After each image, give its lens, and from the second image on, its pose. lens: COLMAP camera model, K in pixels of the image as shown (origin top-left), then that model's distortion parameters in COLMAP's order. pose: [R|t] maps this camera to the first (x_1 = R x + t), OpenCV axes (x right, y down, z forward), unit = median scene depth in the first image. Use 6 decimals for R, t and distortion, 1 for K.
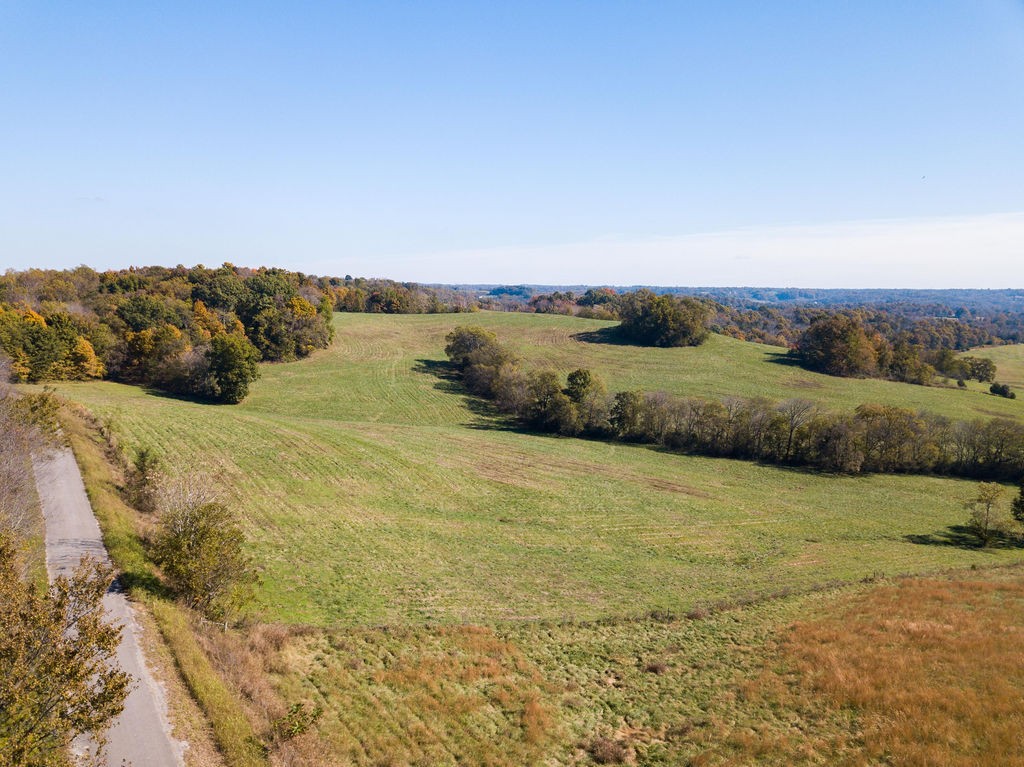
lens RADIAL K [[784.8, 0, 500.0], [0, 784.8, 398.3], [0, 0, 1]] dist [0.012569, -0.002817]
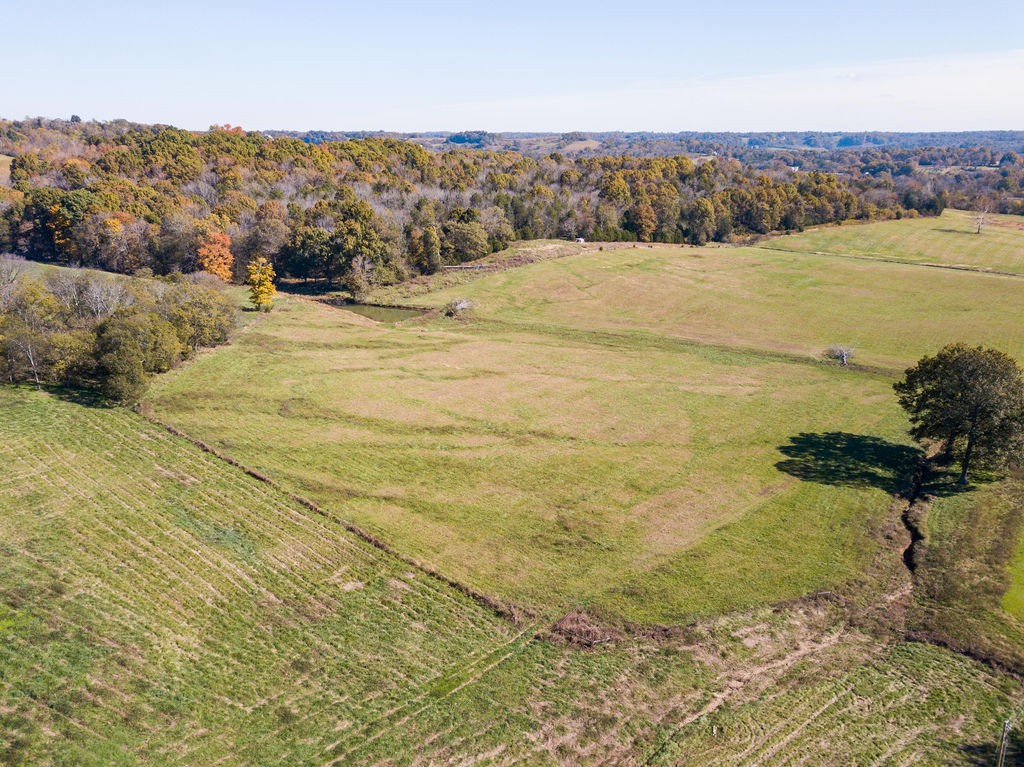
lens RADIAL K [[807.2, 0, 496.6], [0, 807.2, 383.5], [0, 0, 1]] dist [0.011285, 0.004785]
pose [[0.994111, 0.020173, -0.106474, 1.323933], [-0.003487, 0.987966, 0.154629, -0.126406], [0.108312, -0.153347, 0.982219, 1.184383]]
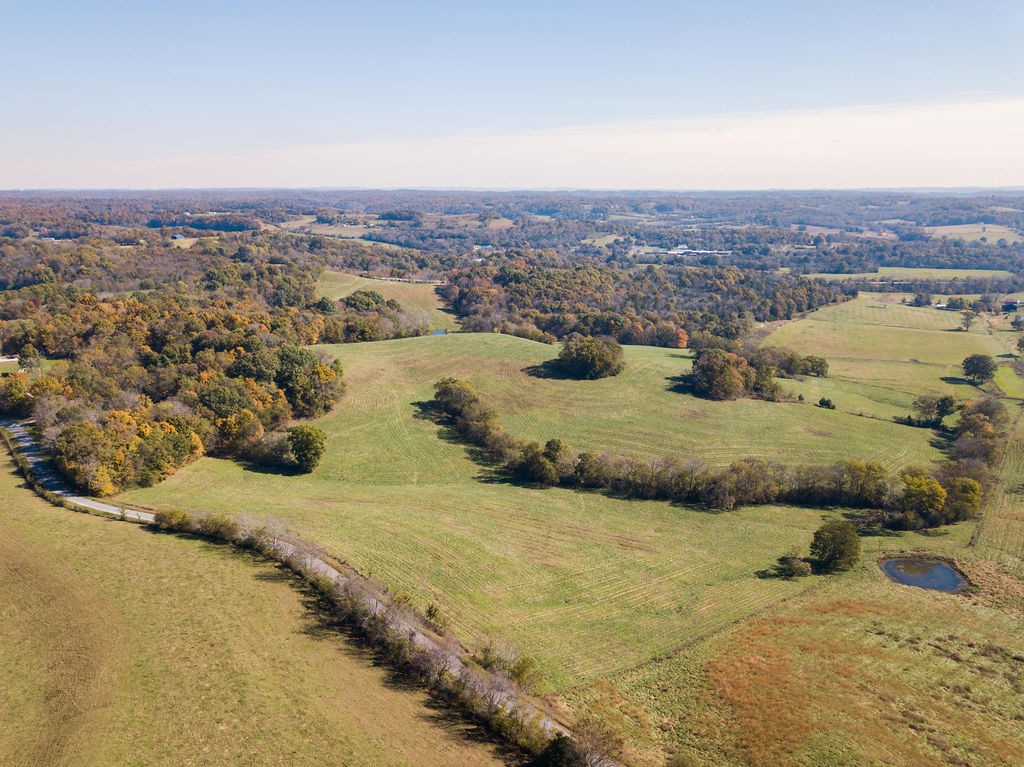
lens RADIAL K [[805.2, 0, 504.0], [0, 805.2, 385.7], [0, 0, 1]] dist [0.014937, -0.000108]
pose [[0.987506, -0.047255, 0.150328, -0.197260], [0.031231, 0.993744, 0.107223, -0.278433], [-0.154454, -0.101189, 0.982805, -0.429463]]
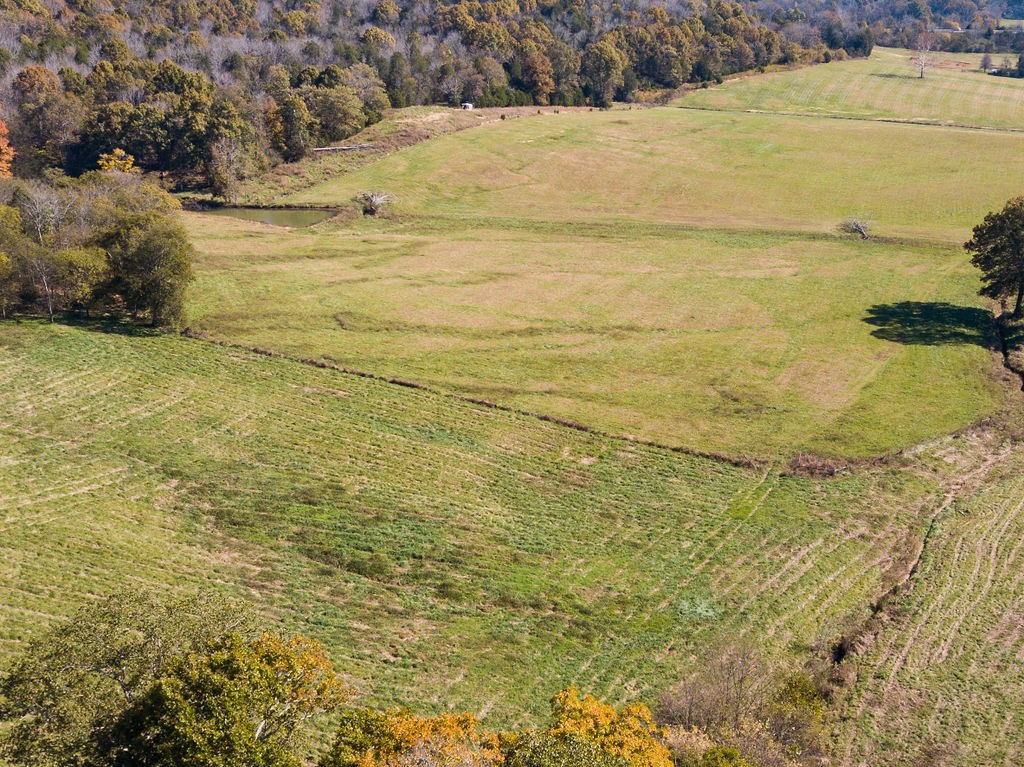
lens RADIAL K [[1295.2, 0, 572.2], [0, 1295.2, 343.2], [0, 0, 1]] dist [0.231568, -1.034172]
pose [[0.977140, -0.073364, 0.199539, 1.099698], [0.039726, 0.985049, 0.167633, -0.132204], [-0.208854, -0.155874, 0.965445, 0.958015]]
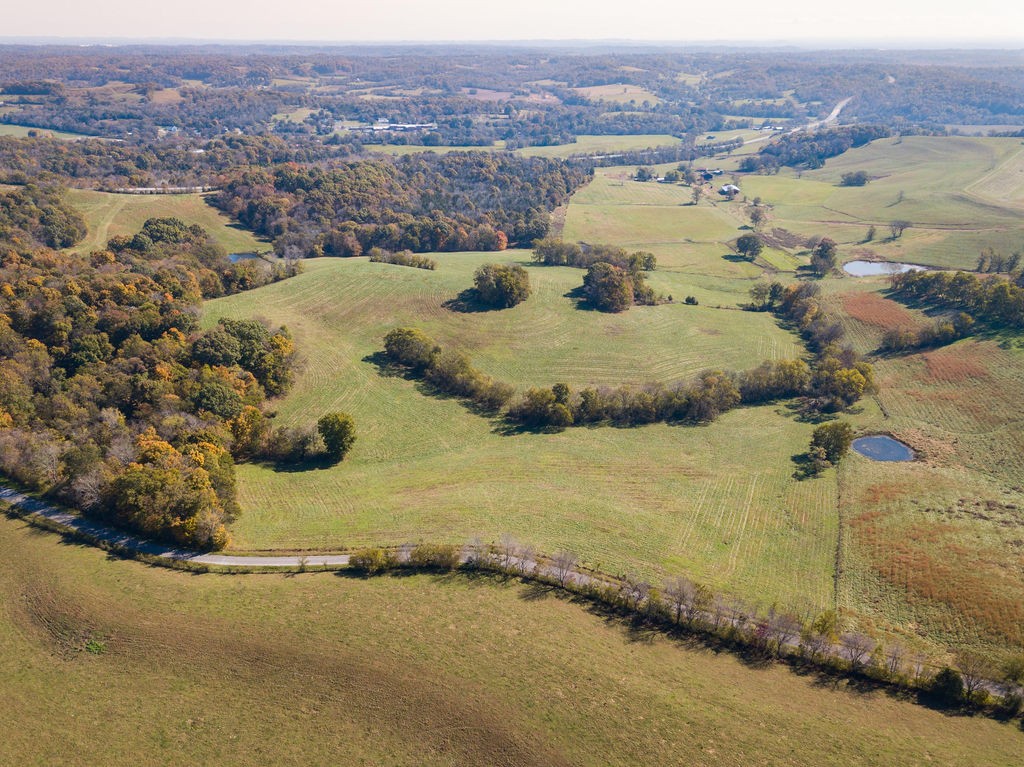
lens RADIAL K [[800.7, 0, 505.2], [0, 800.7, 387.8], [0, 0, 1]] dist [0.016045, -0.000755]
pose [[0.829701, -0.231516, 0.507934, -0.741340], [0.083294, 0.951097, 0.297451, -0.472514], [-0.551959, -0.204487, 0.808409, -0.218882]]
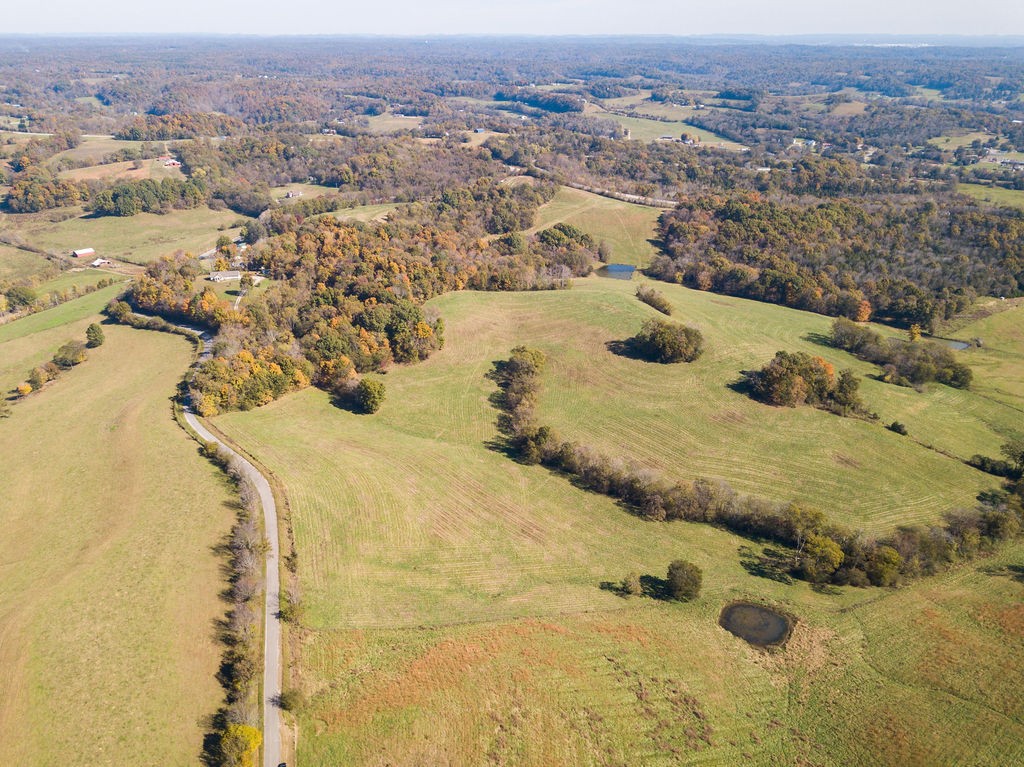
lens RADIAL K [[812.8, 0, 504.9], [0, 812.8, 384.2], [0, 0, 1]] dist [0.020494, -0.004831]
pose [[0.956227, 0.116383, -0.268488, 0.456697], [-0.040212, 0.961064, 0.273385, -0.577788], [0.289851, -0.250621, 0.923675, -0.648033]]
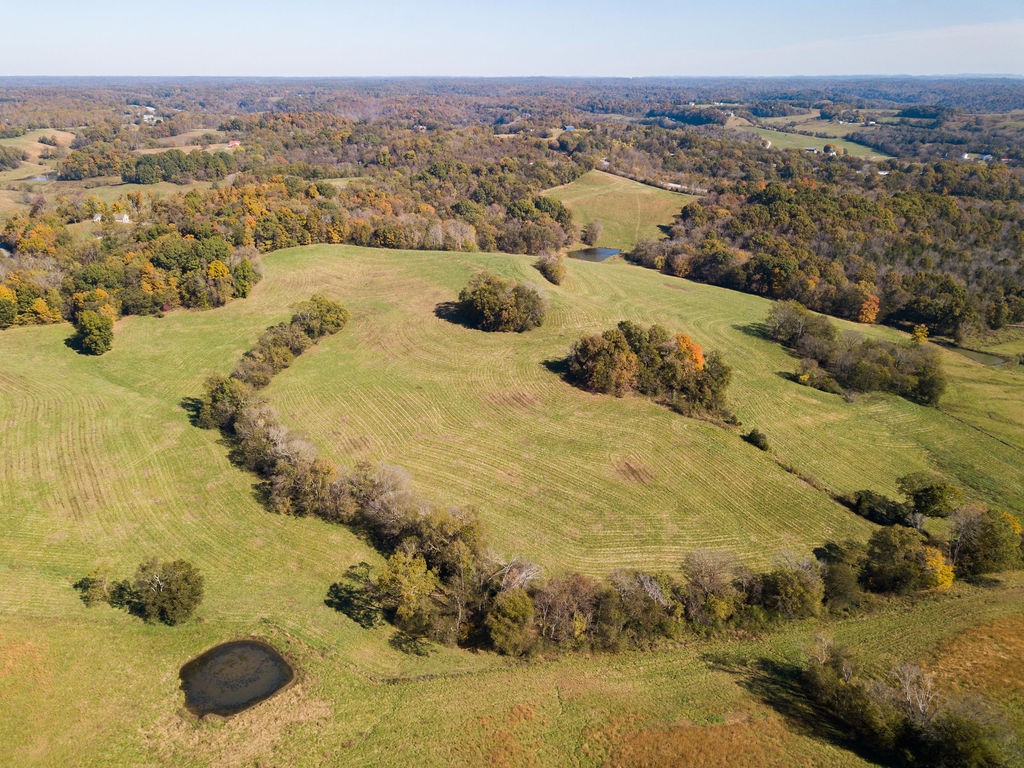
lens RADIAL K [[800.7, 0, 505.2], [0, 800.7, 388.3], [0, 0, 1]] dist [0.016045, -0.000755]
pose [[0.848181, 0.189064, -0.494817, 1.088306], [-0.069595, 0.965811, 0.249730, -0.364442], [0.525115, -0.177379, 0.832341, 0.092555]]
